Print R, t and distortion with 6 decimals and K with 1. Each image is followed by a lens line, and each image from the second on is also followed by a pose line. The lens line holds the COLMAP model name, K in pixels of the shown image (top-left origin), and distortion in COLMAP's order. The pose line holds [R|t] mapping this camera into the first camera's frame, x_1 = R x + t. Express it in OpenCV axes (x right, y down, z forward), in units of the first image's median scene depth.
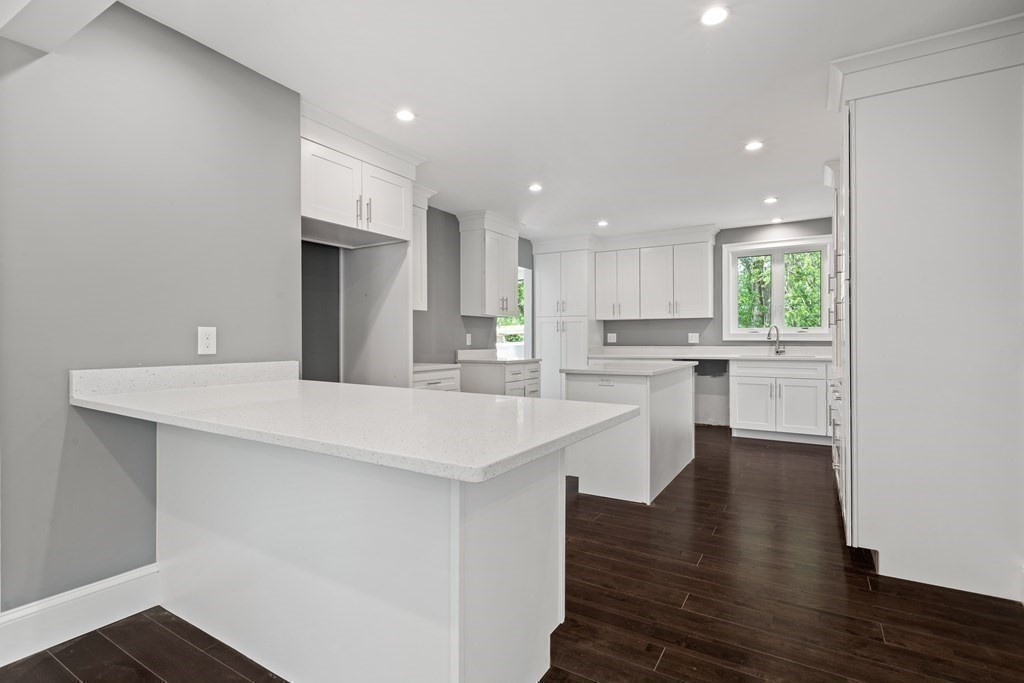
lens RADIAL K [[498.0, 0, 508.2], [0, 498.0, 338.3], [0, 0, 1]] dist [0.001376, 0.000196]
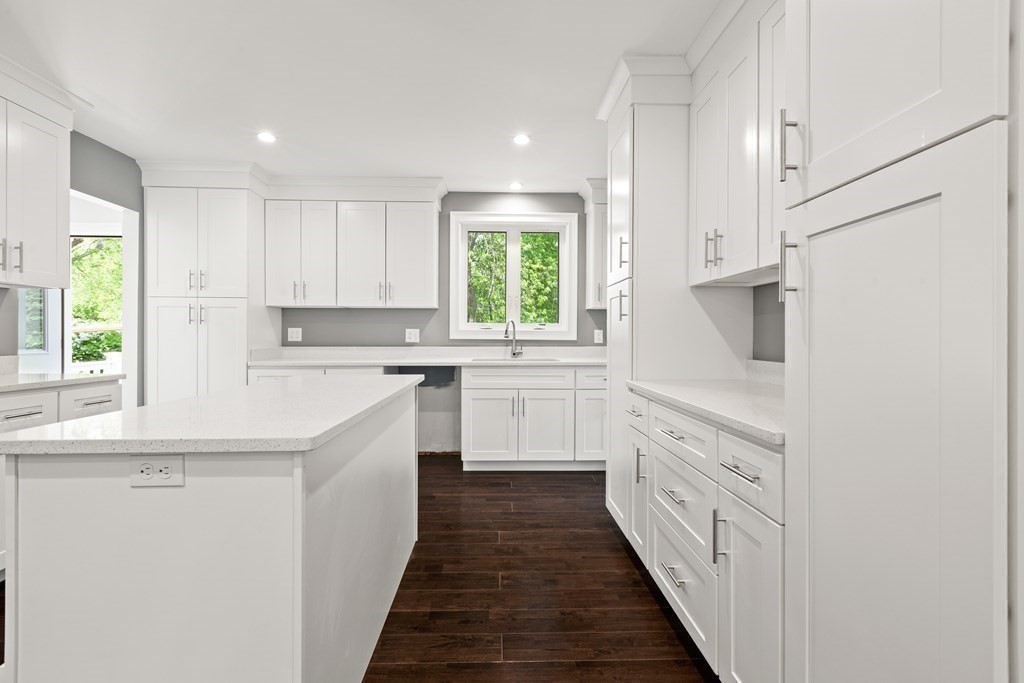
lens RADIAL K [[457.0, 0, 512.2], [0, 457.0, 338.1], [0, 0, 1]] dist [0.001122, 0.000120]
pose [[0.834096, 0.004498, 0.551600, 0.129510], [-0.006966, 0.999973, 0.002381, 0.000556], [-0.551575, -0.005828, 0.834105, 0.374644]]
